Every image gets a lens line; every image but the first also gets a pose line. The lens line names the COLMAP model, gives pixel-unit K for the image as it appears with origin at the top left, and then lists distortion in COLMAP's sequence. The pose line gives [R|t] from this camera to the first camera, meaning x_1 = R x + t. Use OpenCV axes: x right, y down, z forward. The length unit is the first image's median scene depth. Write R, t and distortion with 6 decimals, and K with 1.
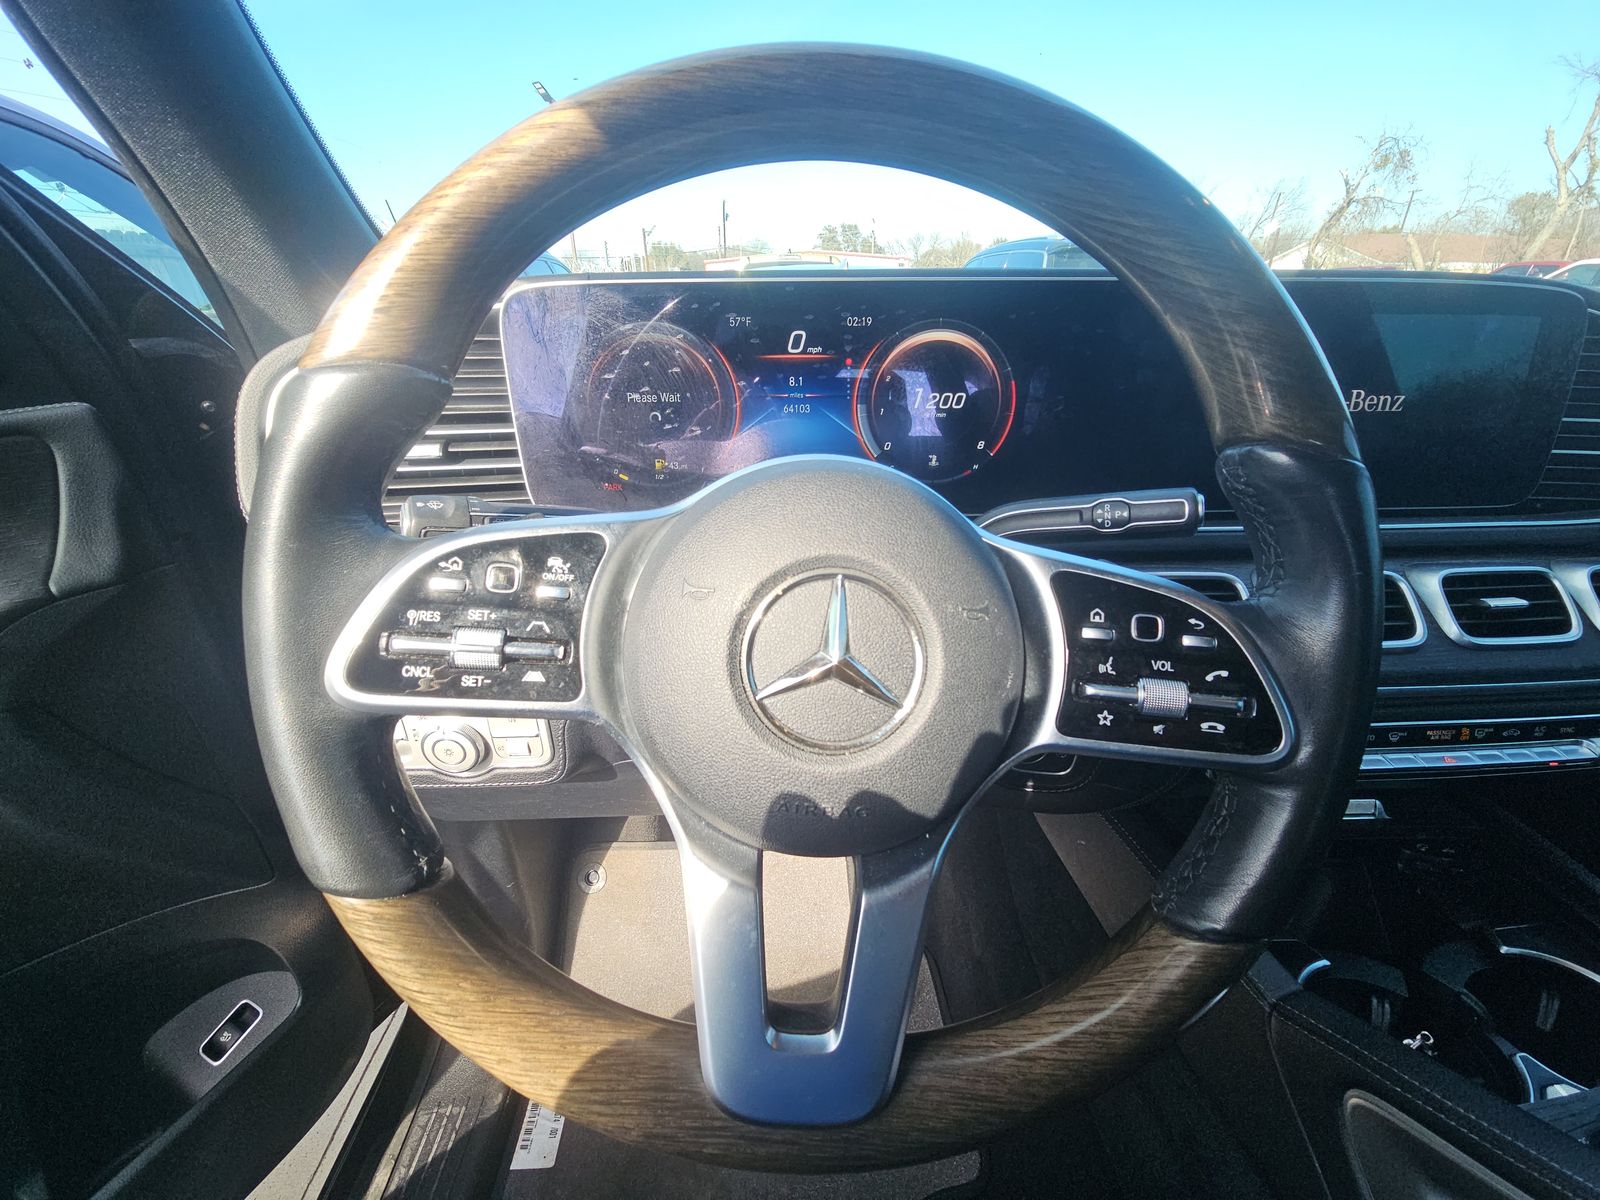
lens RADIAL K [[647.1, 0, 795.4], [0, 647.1, 602.7], [0, 0, 1]] dist [0.000635, 0.000030]
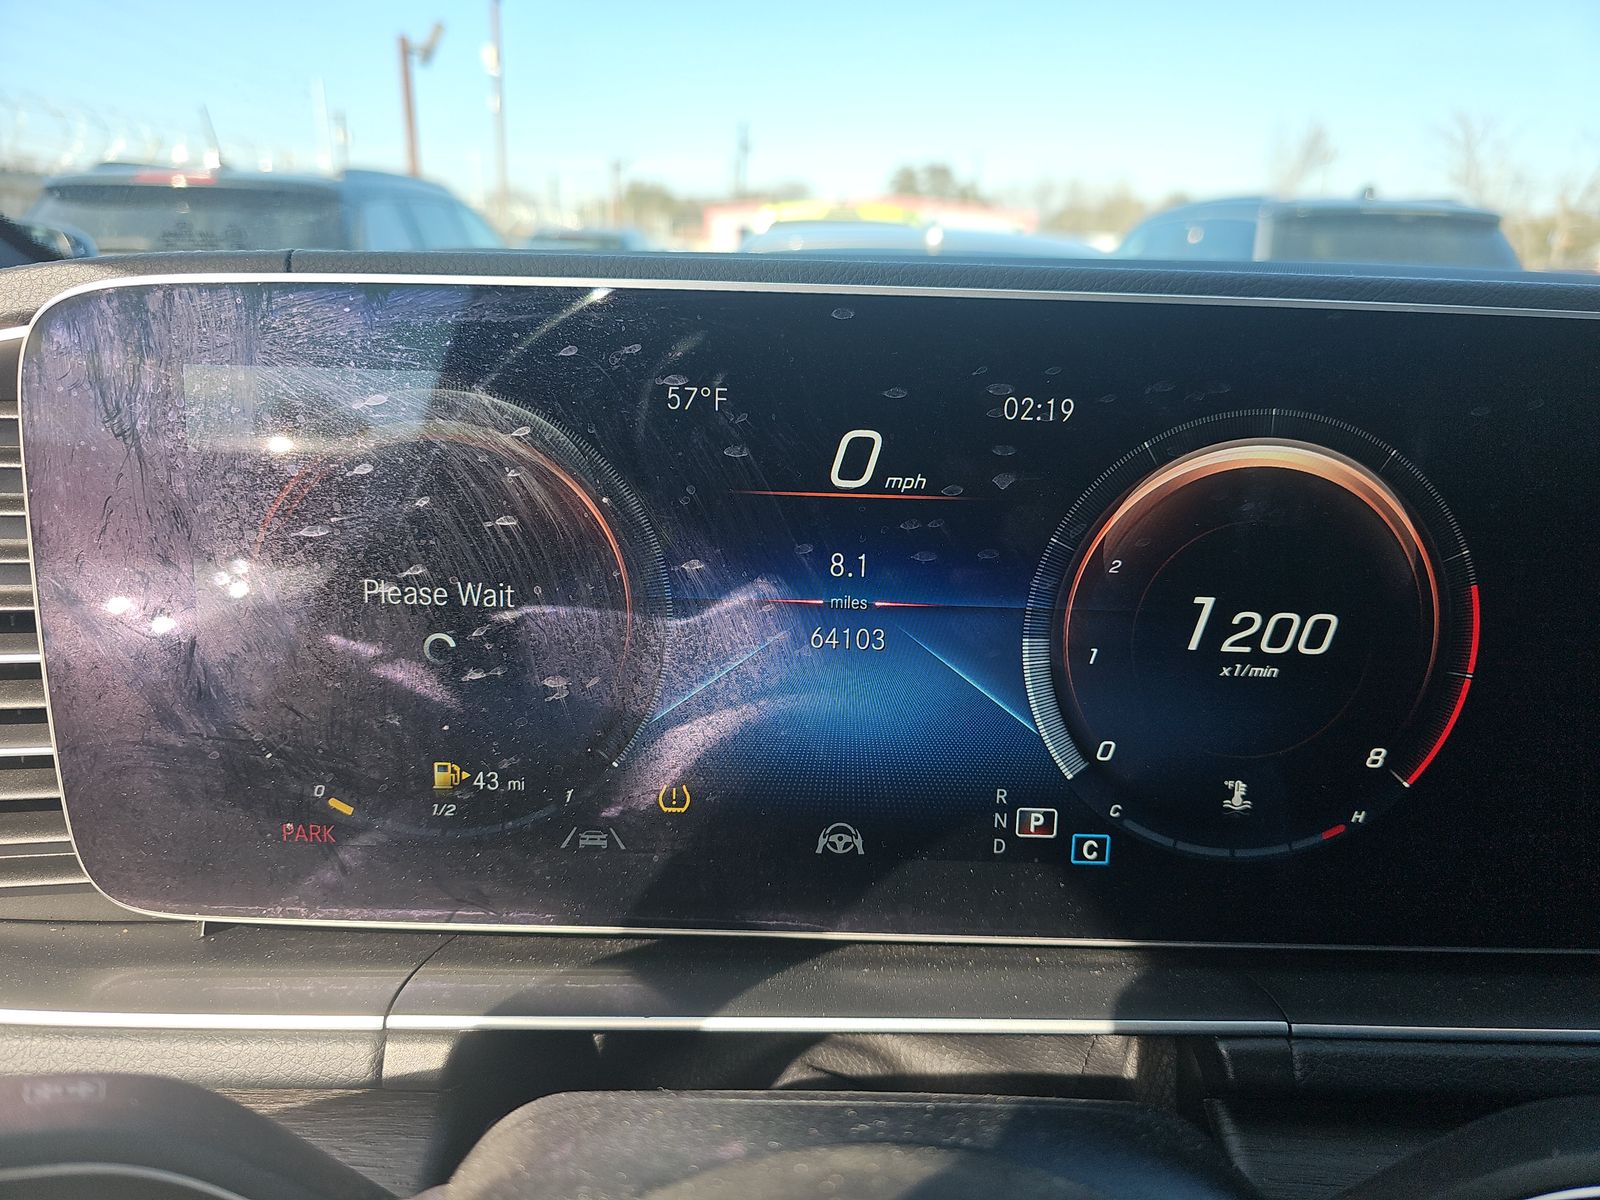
lens RADIAL K [[1060.5, 0, 802.8], [0, 1060.5, 598.8], [0, 0, 1]] dist [-0.003634, -0.002791]
pose [[0.998519, 0.044686, -0.031025, -0.005267], [-0.048513, 0.989495, -0.136182, -0.245801], [0.024613, 0.137485, 0.990198, 0.439538]]
